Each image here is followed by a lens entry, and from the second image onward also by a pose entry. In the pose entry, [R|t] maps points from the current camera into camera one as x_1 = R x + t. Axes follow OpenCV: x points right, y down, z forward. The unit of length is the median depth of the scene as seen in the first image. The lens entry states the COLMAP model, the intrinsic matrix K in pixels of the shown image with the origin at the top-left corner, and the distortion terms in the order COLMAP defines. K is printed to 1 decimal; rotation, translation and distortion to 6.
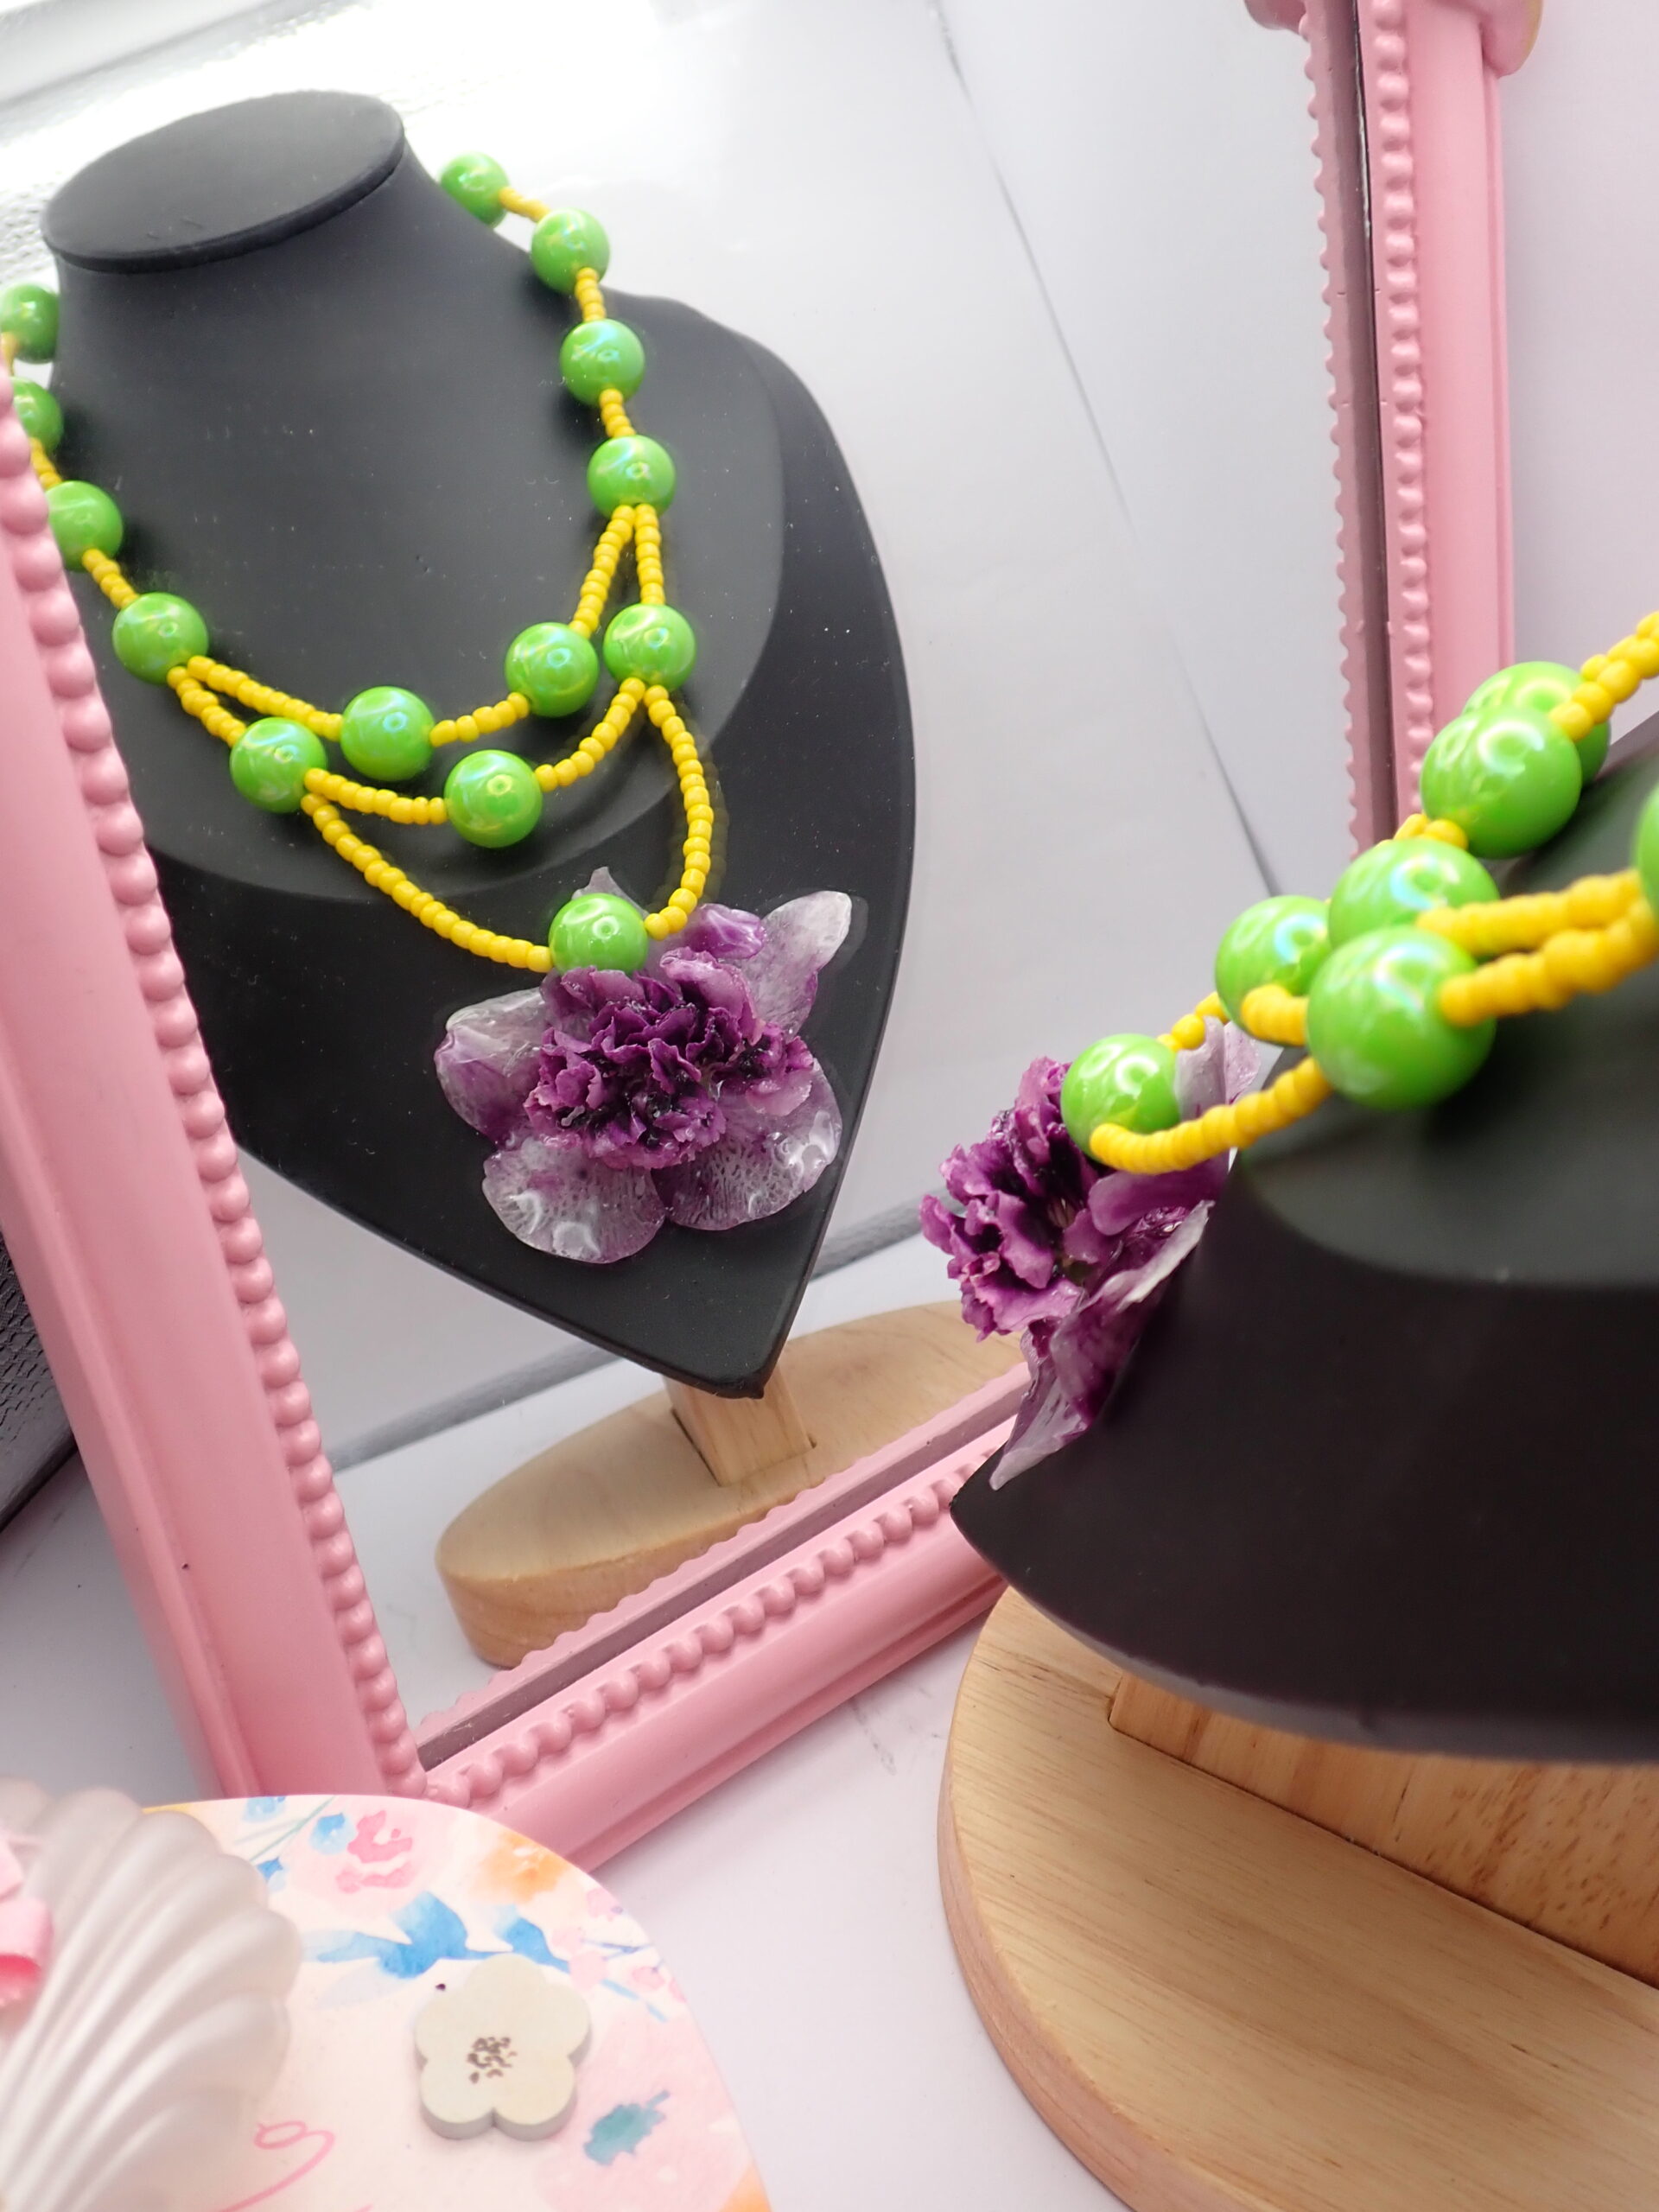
lens RADIAL K [[2114.2, 0, 828.3], [0, 2114.2, 1106.7], [0, 0, 1]] dist [0.023097, 0.000000]
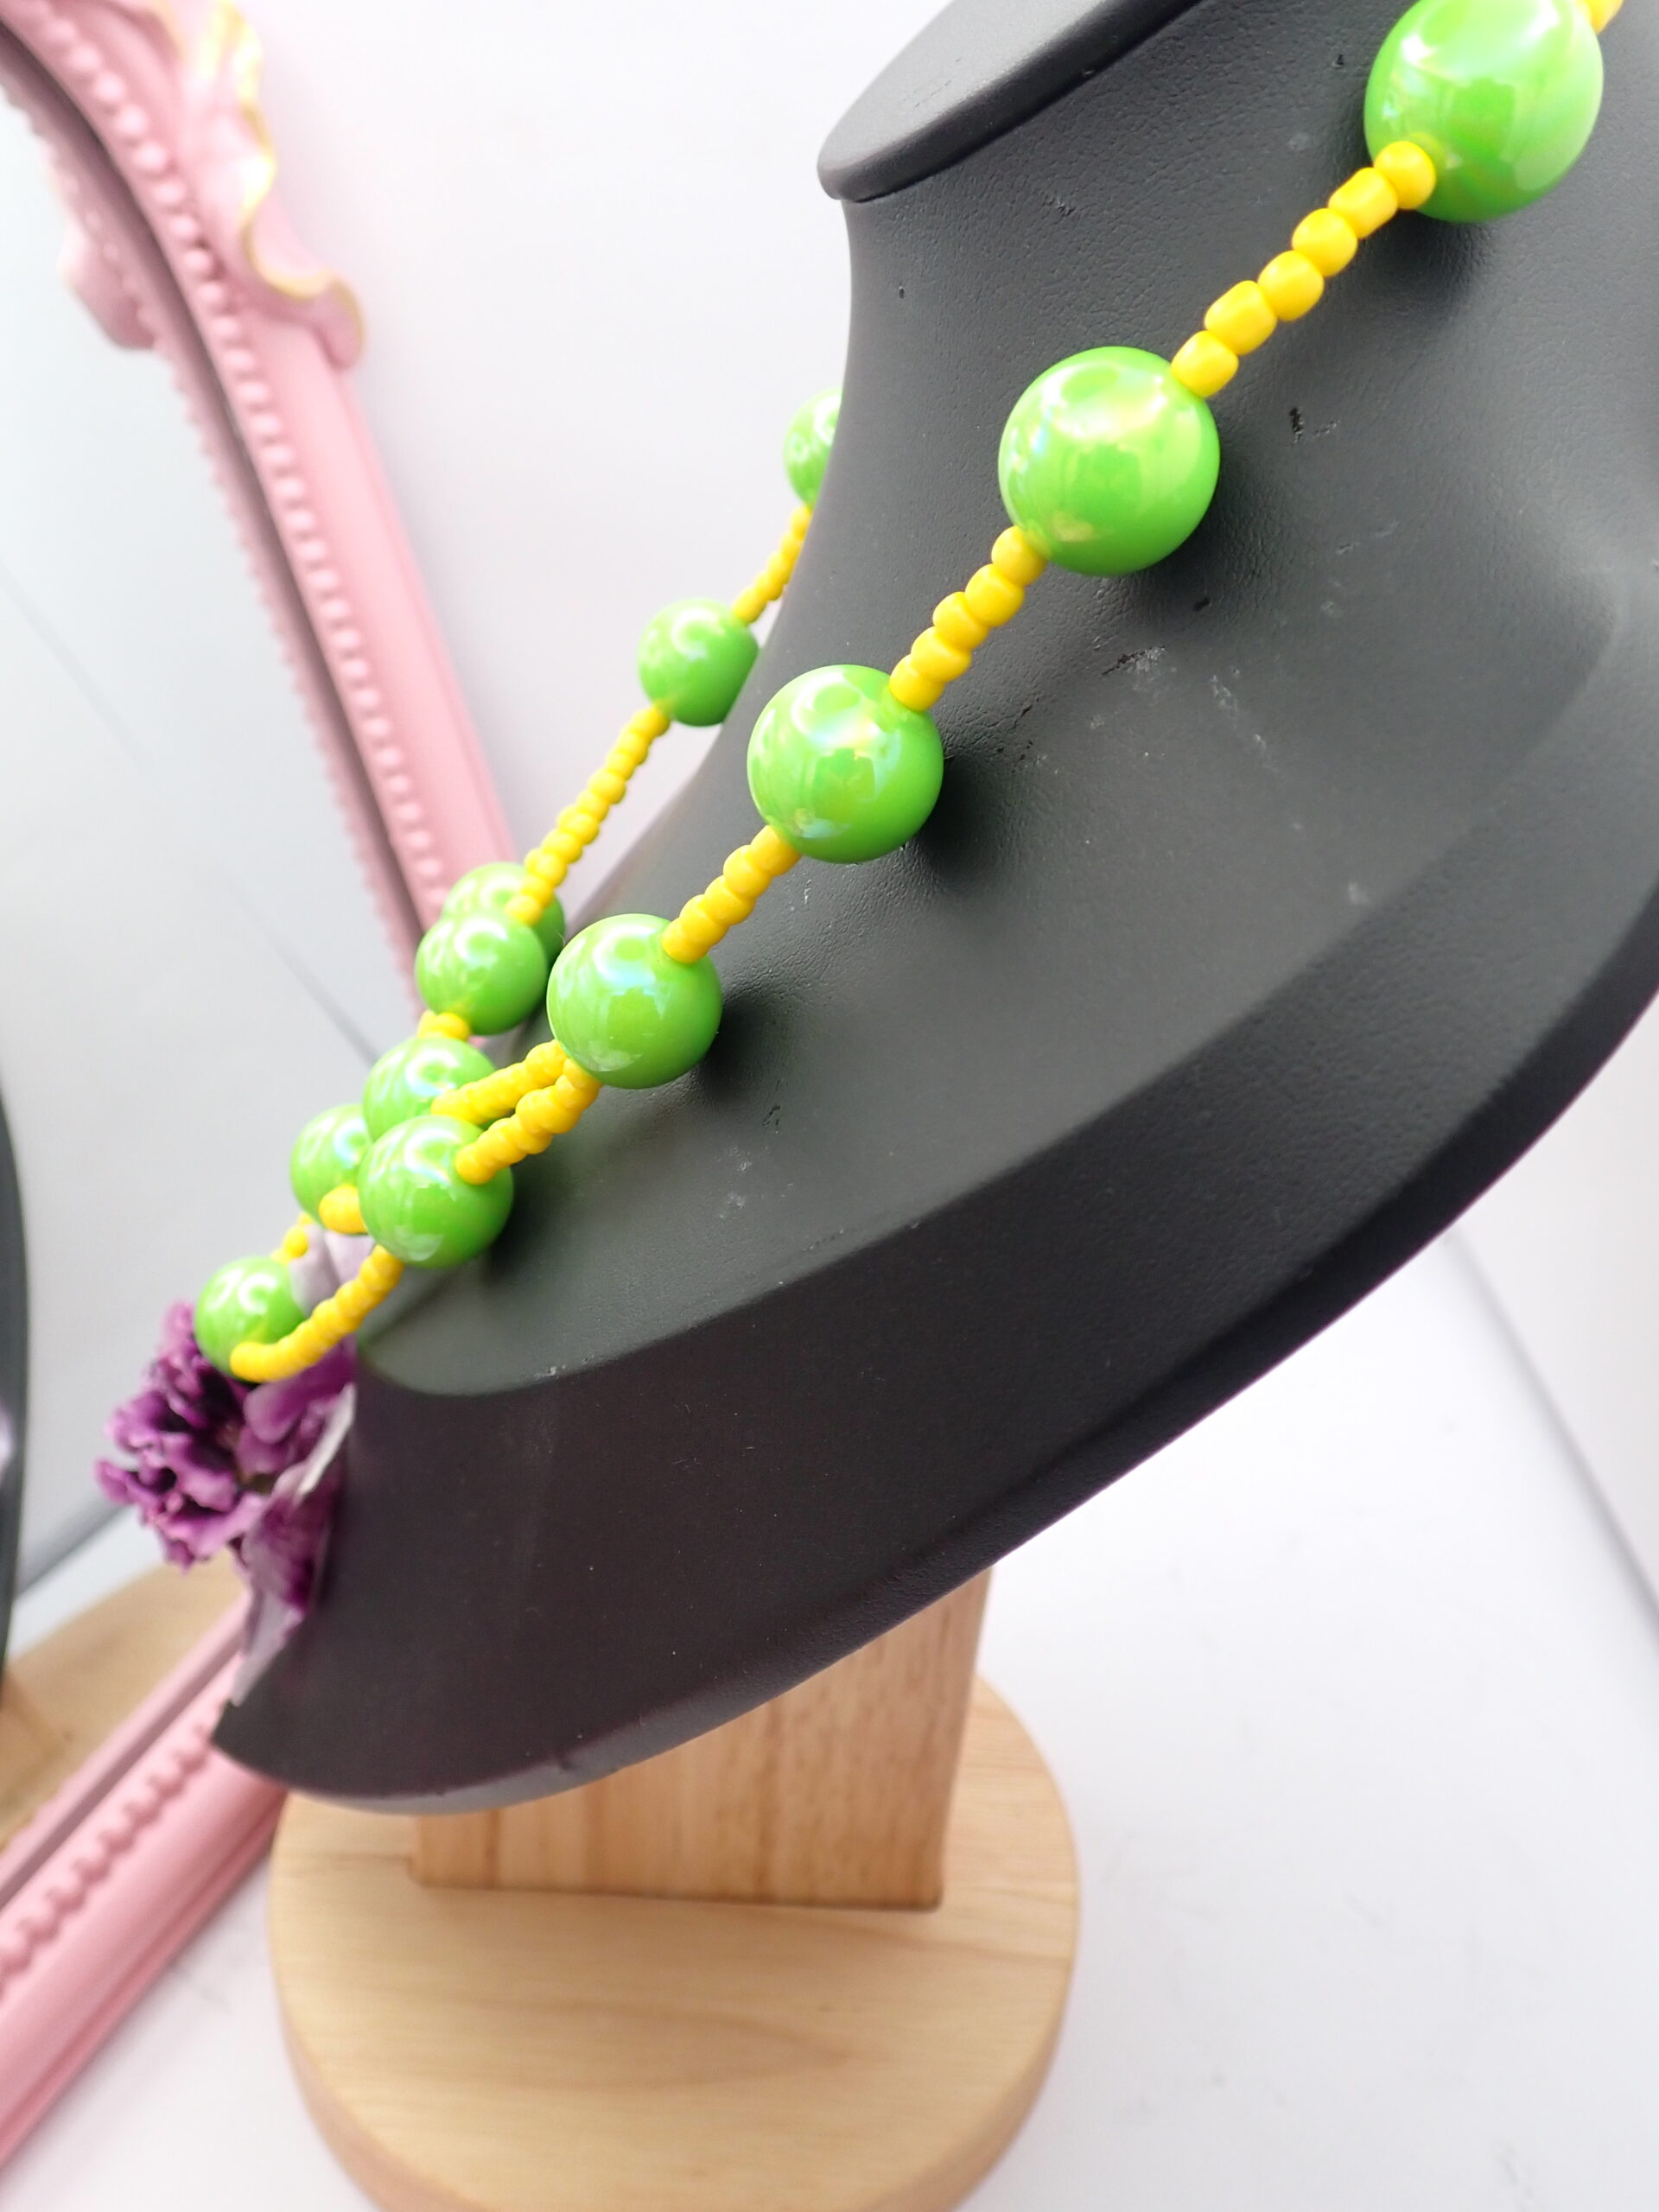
lens RADIAL K [[2114.2, 0, 834.5], [0, 2114.2, 1108.1], [0, 0, 1]] dist [0.023097, 0.000000]
pose [[0.892330, -0.256869, 0.371167, 0.028456], [0.286543, 0.957712, -0.026092, 0.007184], [-0.348769, 0.129638, 0.928200, -0.146405]]
